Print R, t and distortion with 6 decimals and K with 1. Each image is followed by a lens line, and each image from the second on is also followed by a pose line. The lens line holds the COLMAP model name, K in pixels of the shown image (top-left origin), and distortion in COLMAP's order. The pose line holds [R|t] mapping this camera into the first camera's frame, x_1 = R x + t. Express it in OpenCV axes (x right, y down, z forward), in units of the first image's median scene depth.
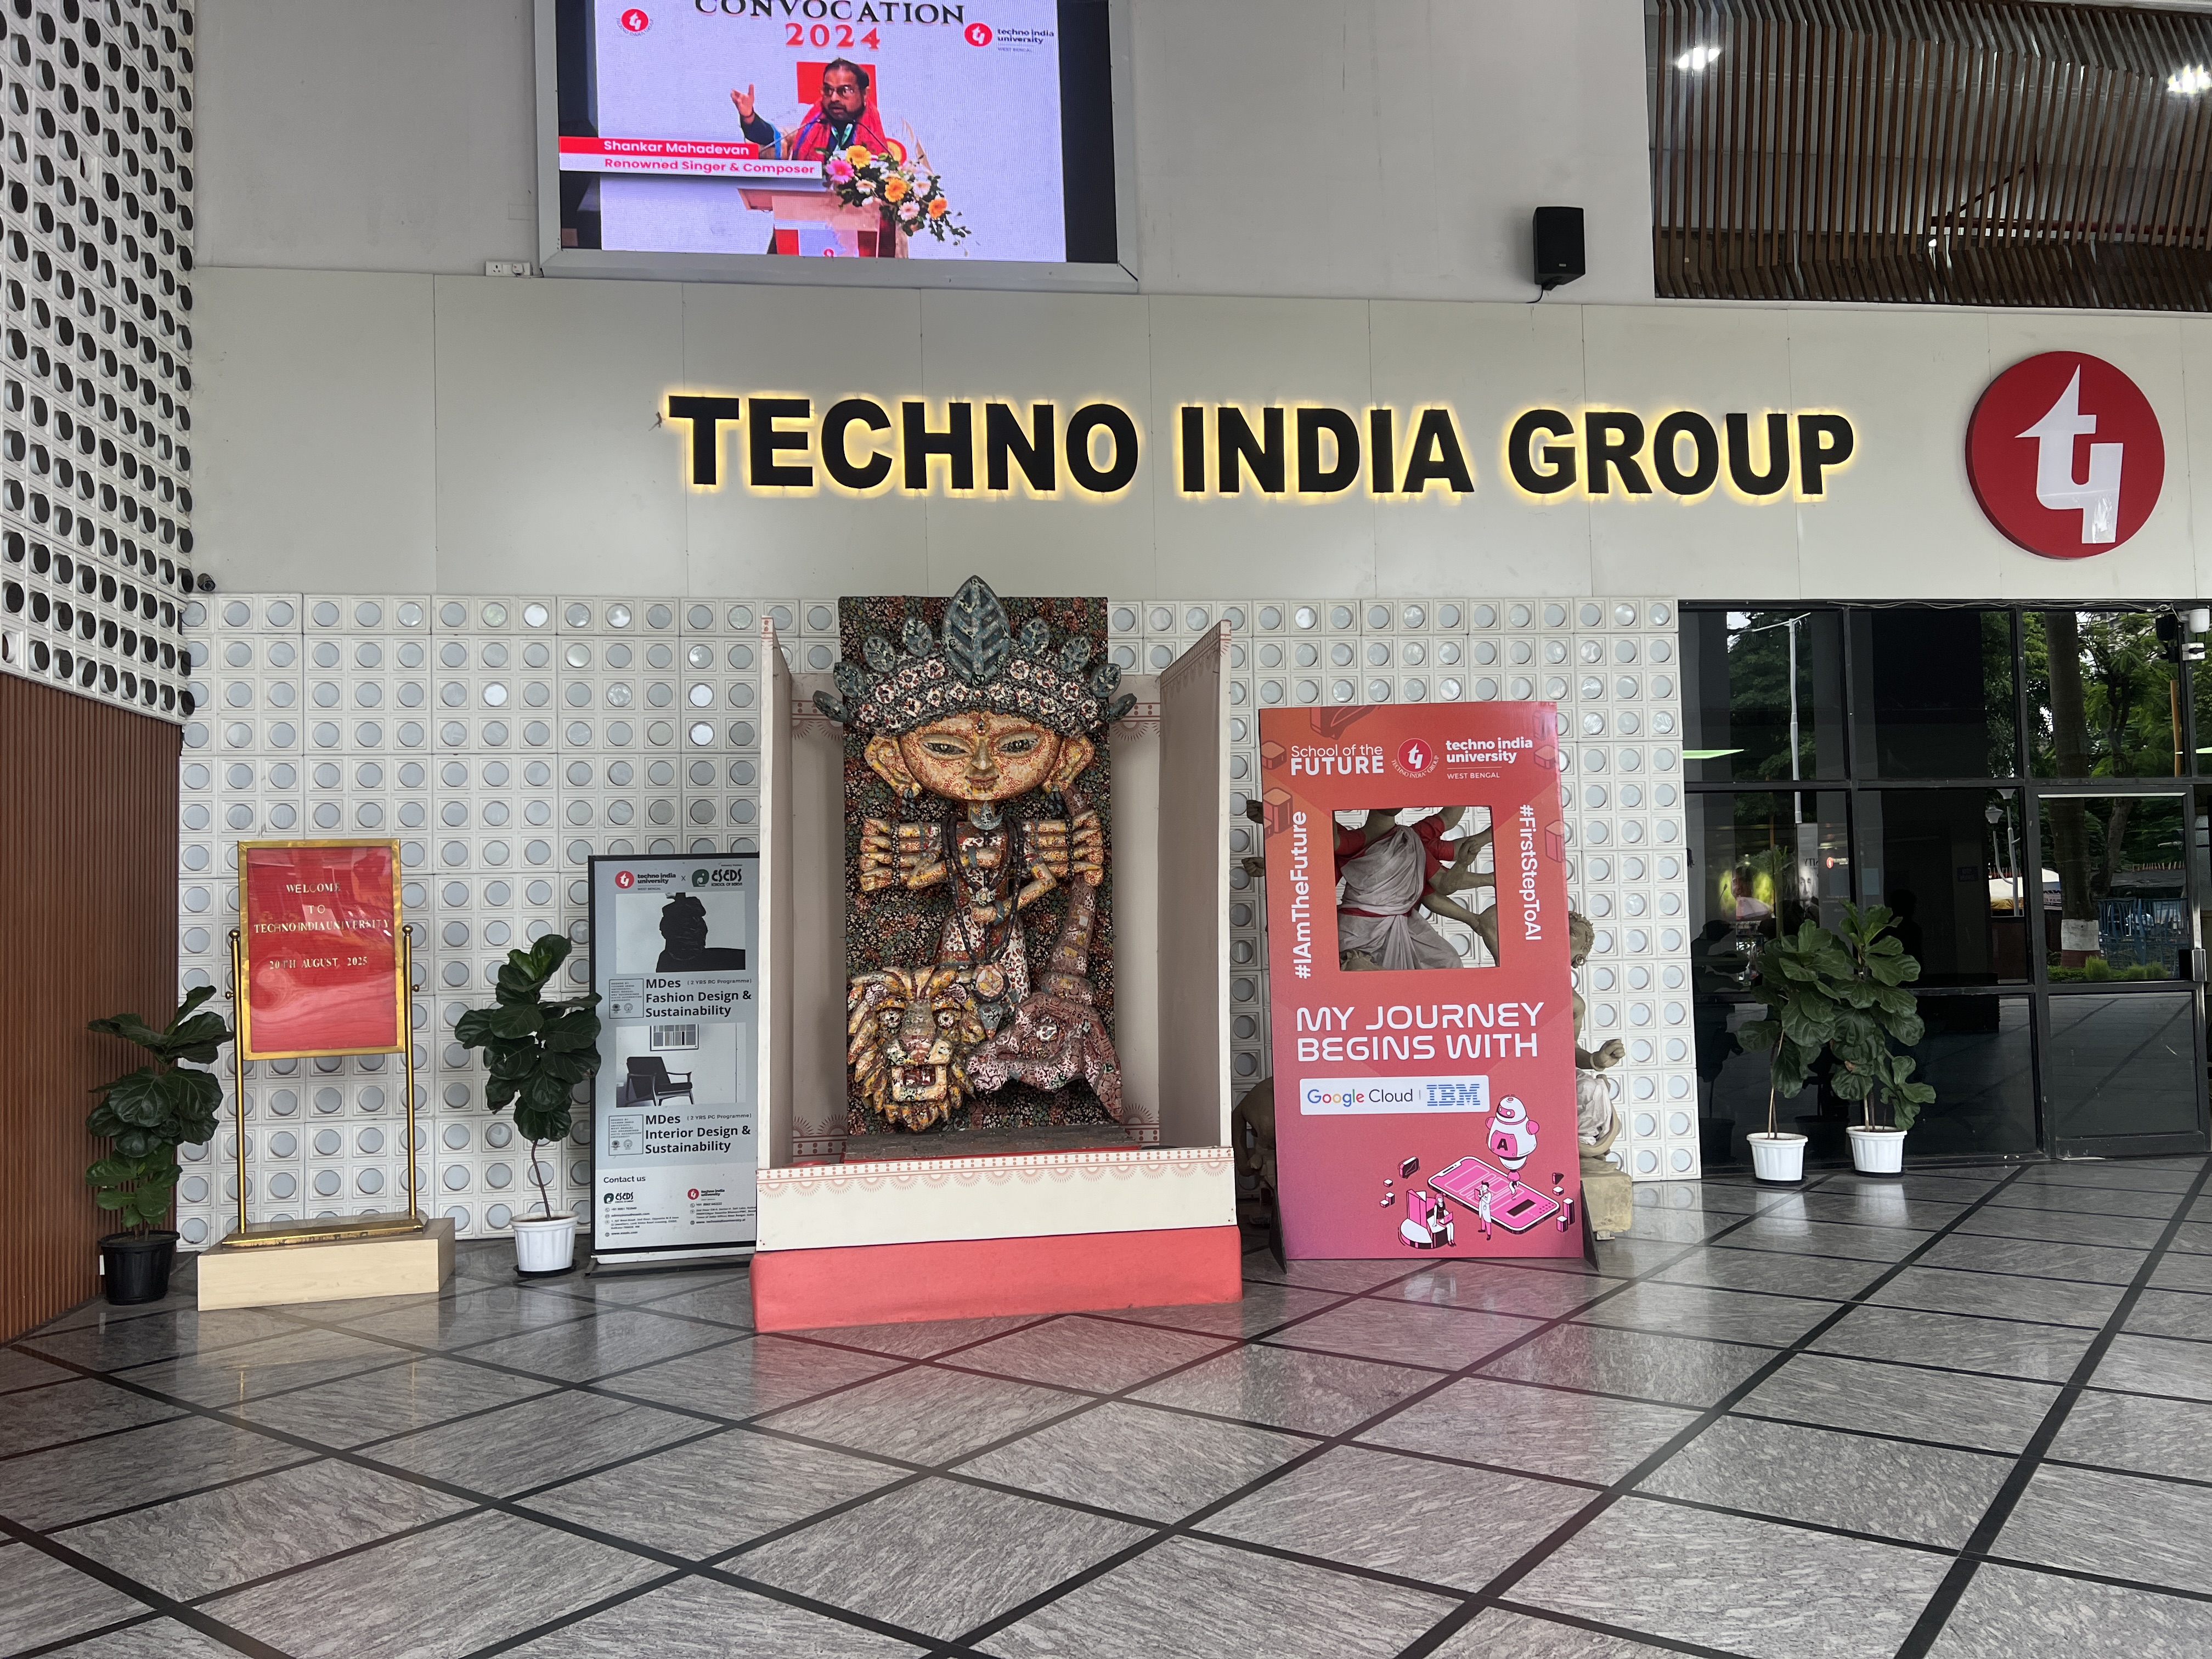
lens RADIAL K [[1690.3, 0, 1106.0], [0, 1690.3, 829.5], [0, 0, 1]] dist [0.112068, -0.144070]
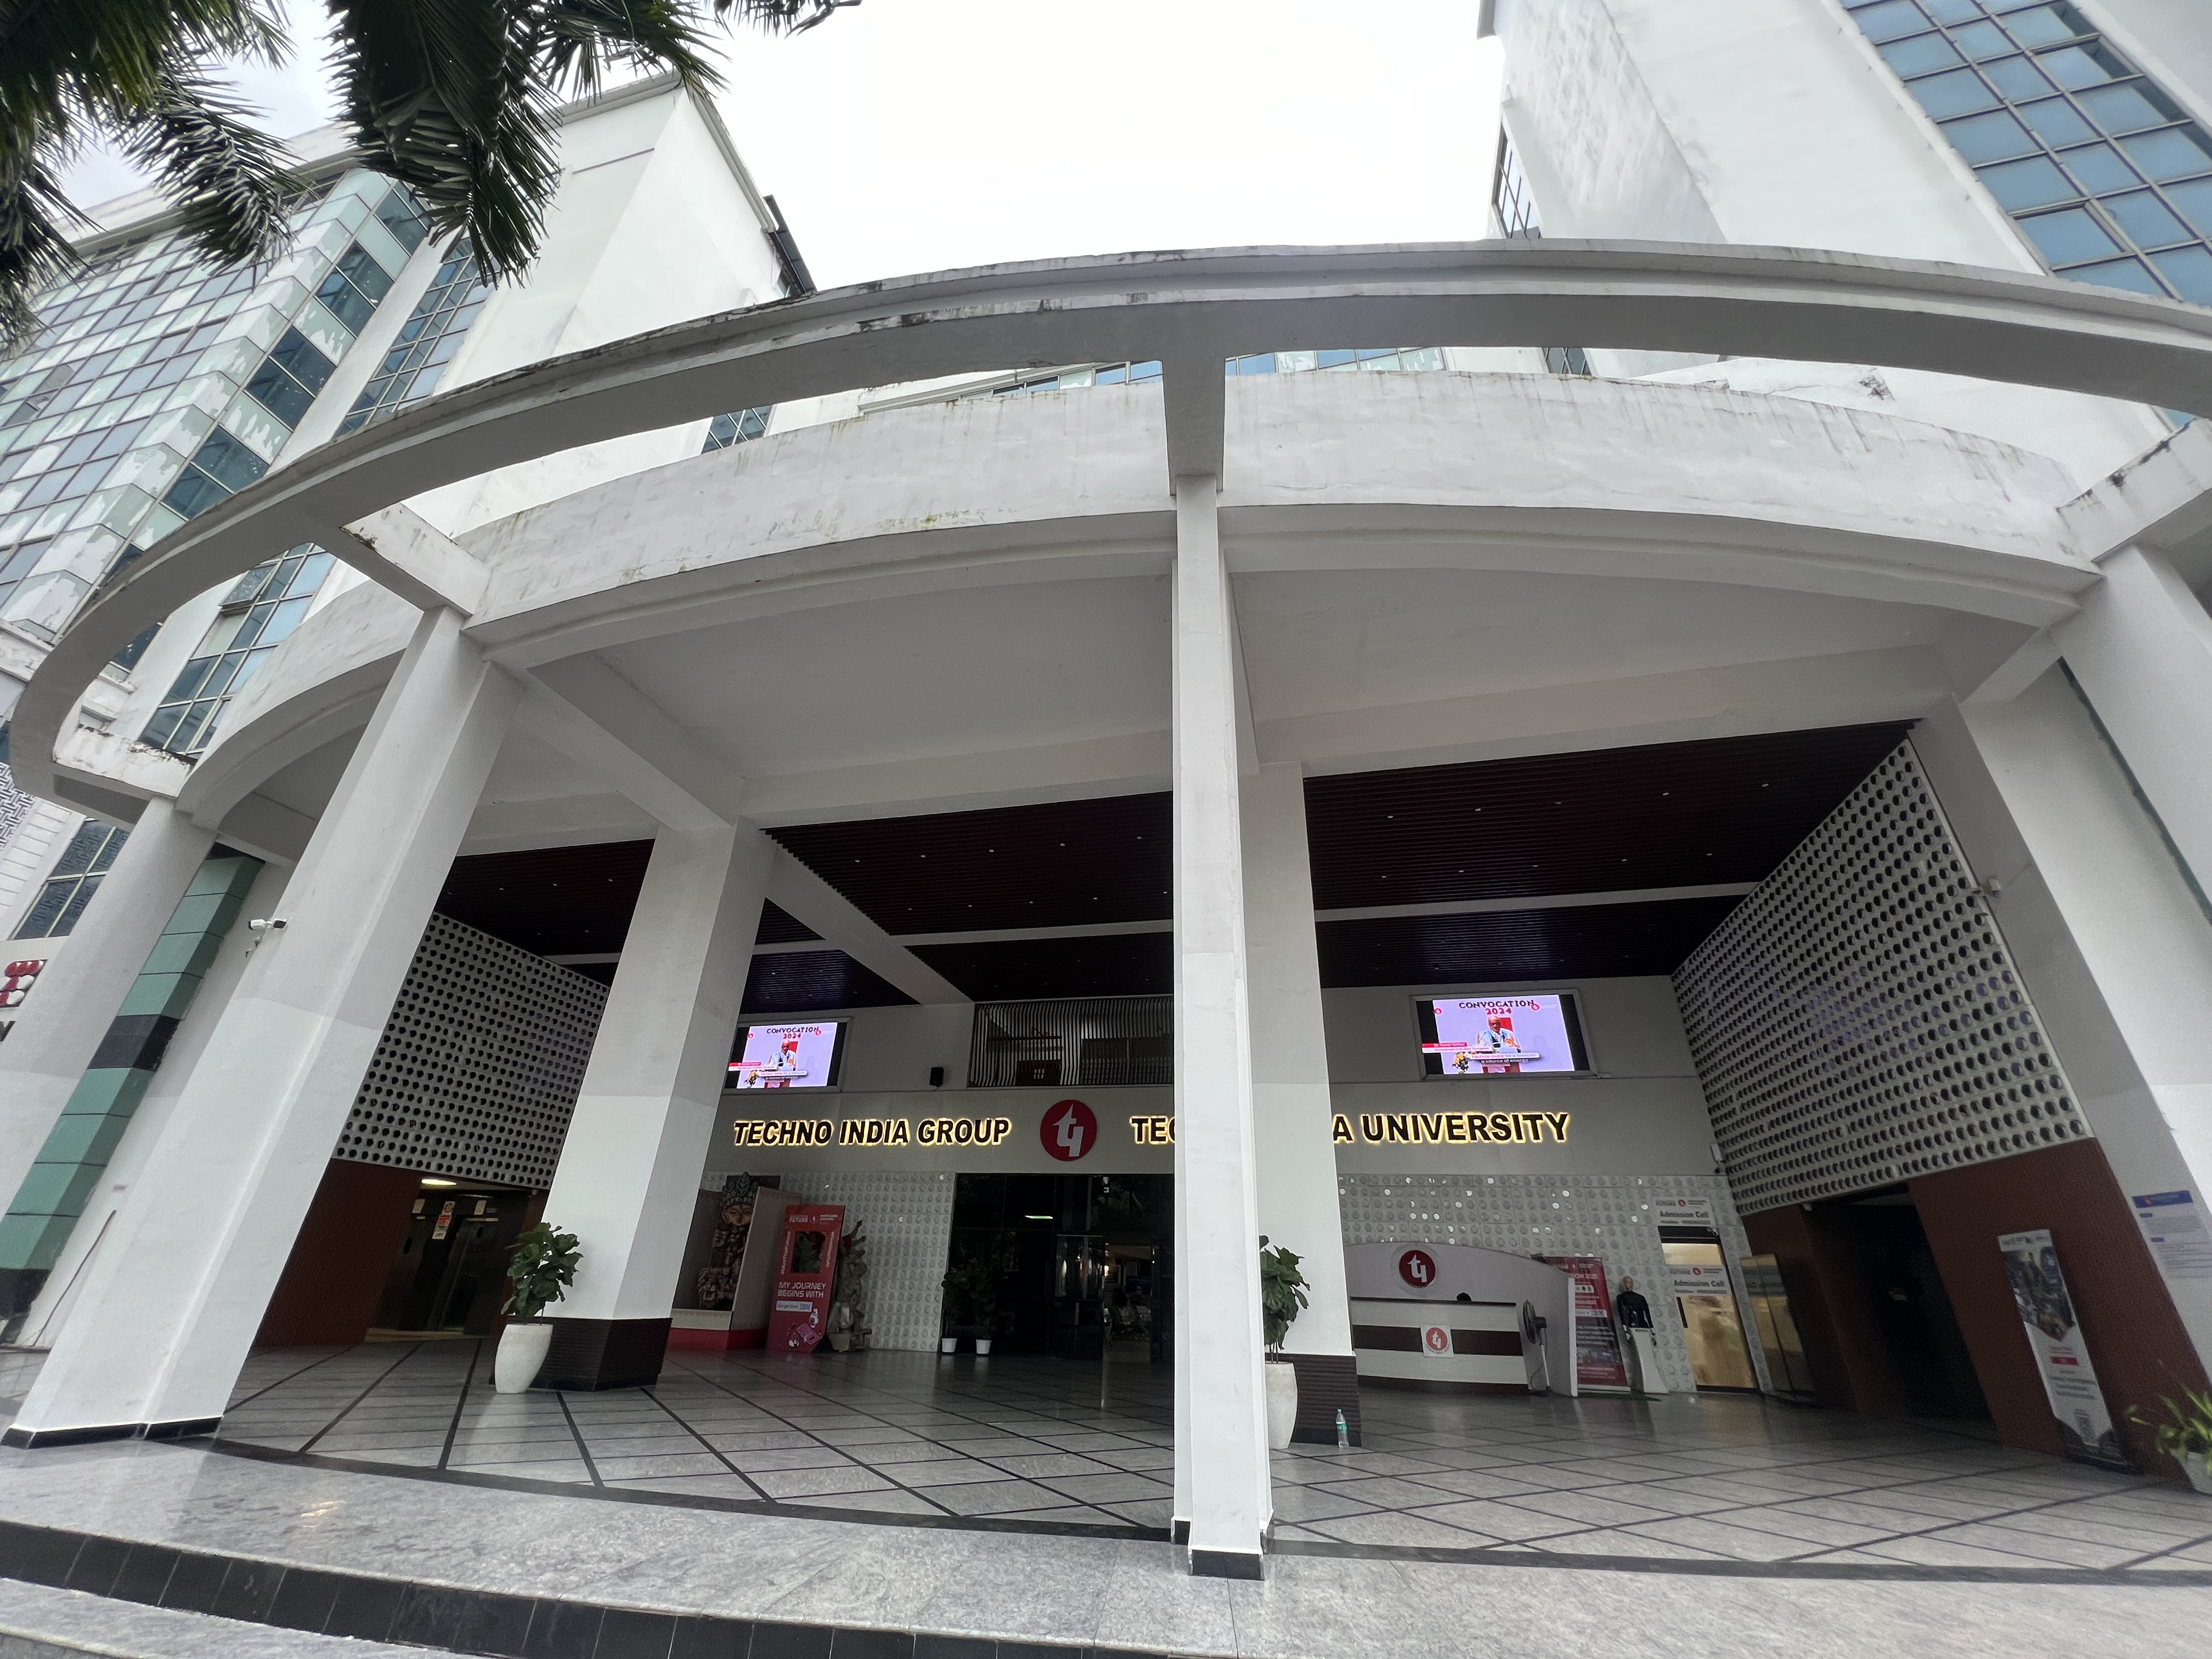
lens RADIAL K [[892.3, 0, 1106.0], [0, 892.3, 829.5], [0, 0, 1]] dist [-0.002353, 0.000318]
pose [[0.927119, -0.123509, -0.353829, 1.516198], [-0.033188, 0.913366, -0.405785, -0.042910], [0.373294, 0.387954, 0.842700, -0.858196]]
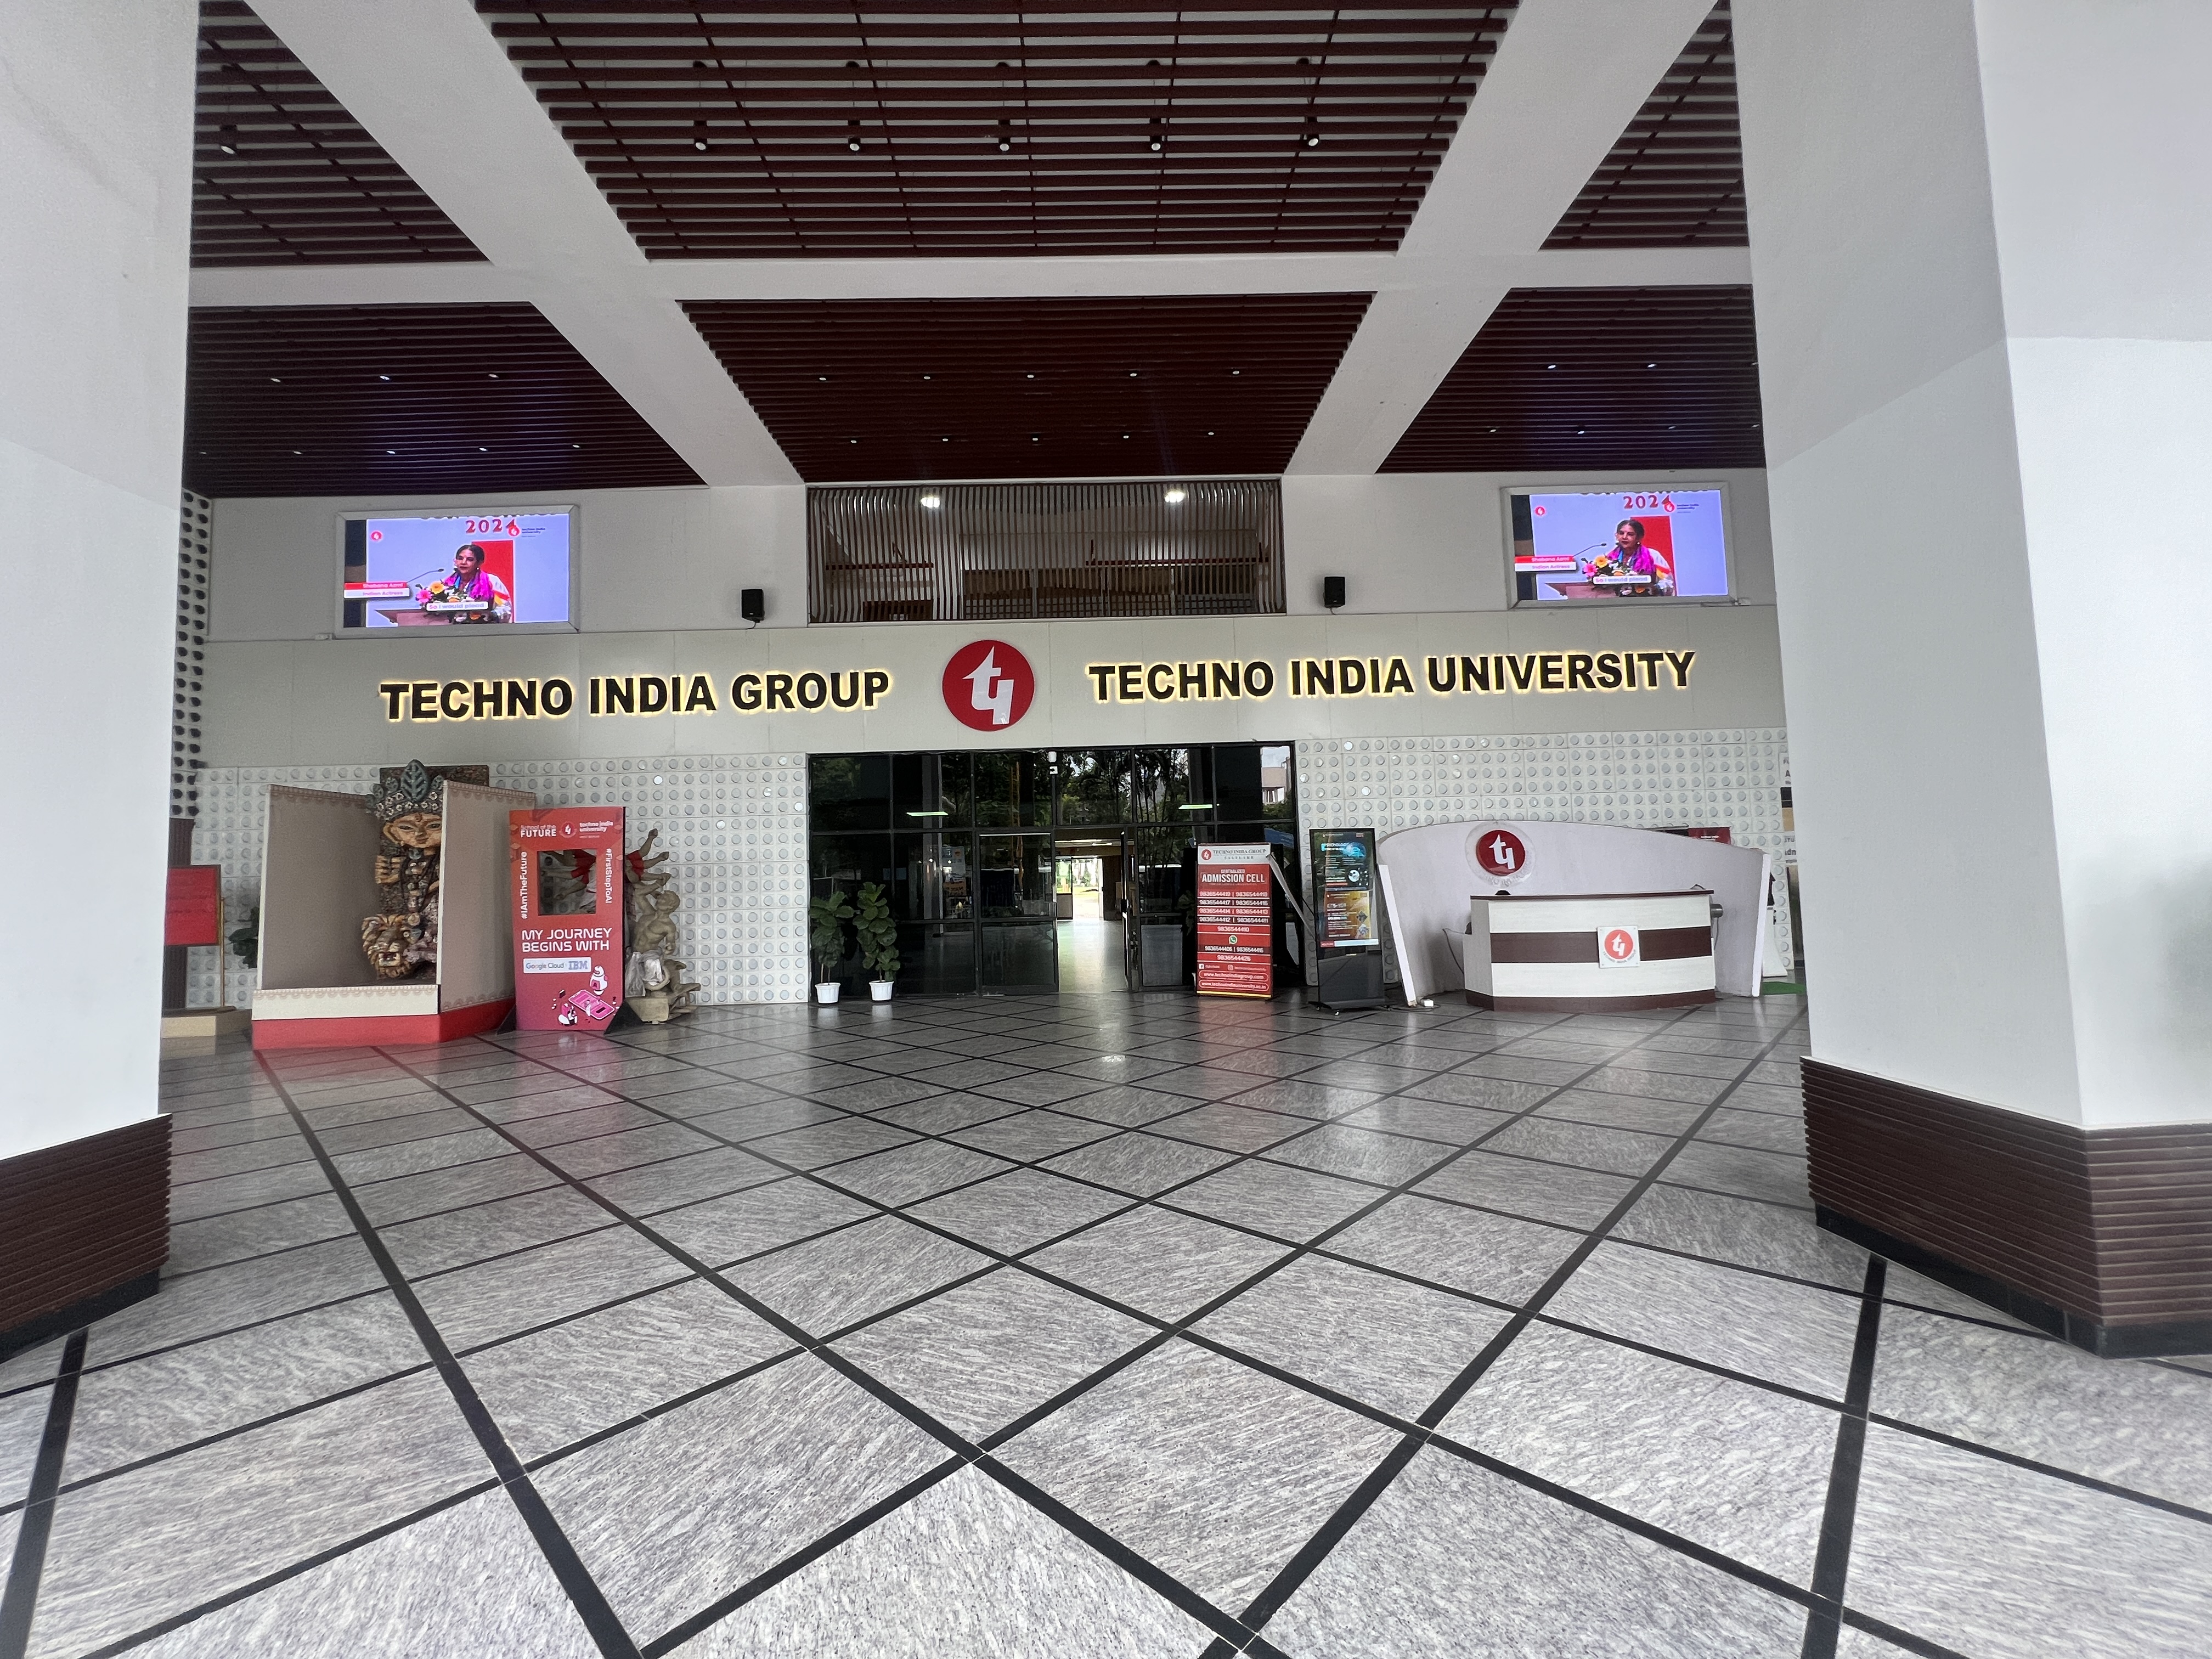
lens RADIAL K [[892.3, 0, 1106.0], [0, 892.3, 829.5], [0, 0, 1]] dist [-0.002353, 0.000318]
pose [[0.992818, -0.012219, -0.119010, 0.946251], [0.012428, 0.999922, 0.001017, -0.028732], [0.118989, -0.002489, 0.992892, -0.170118]]
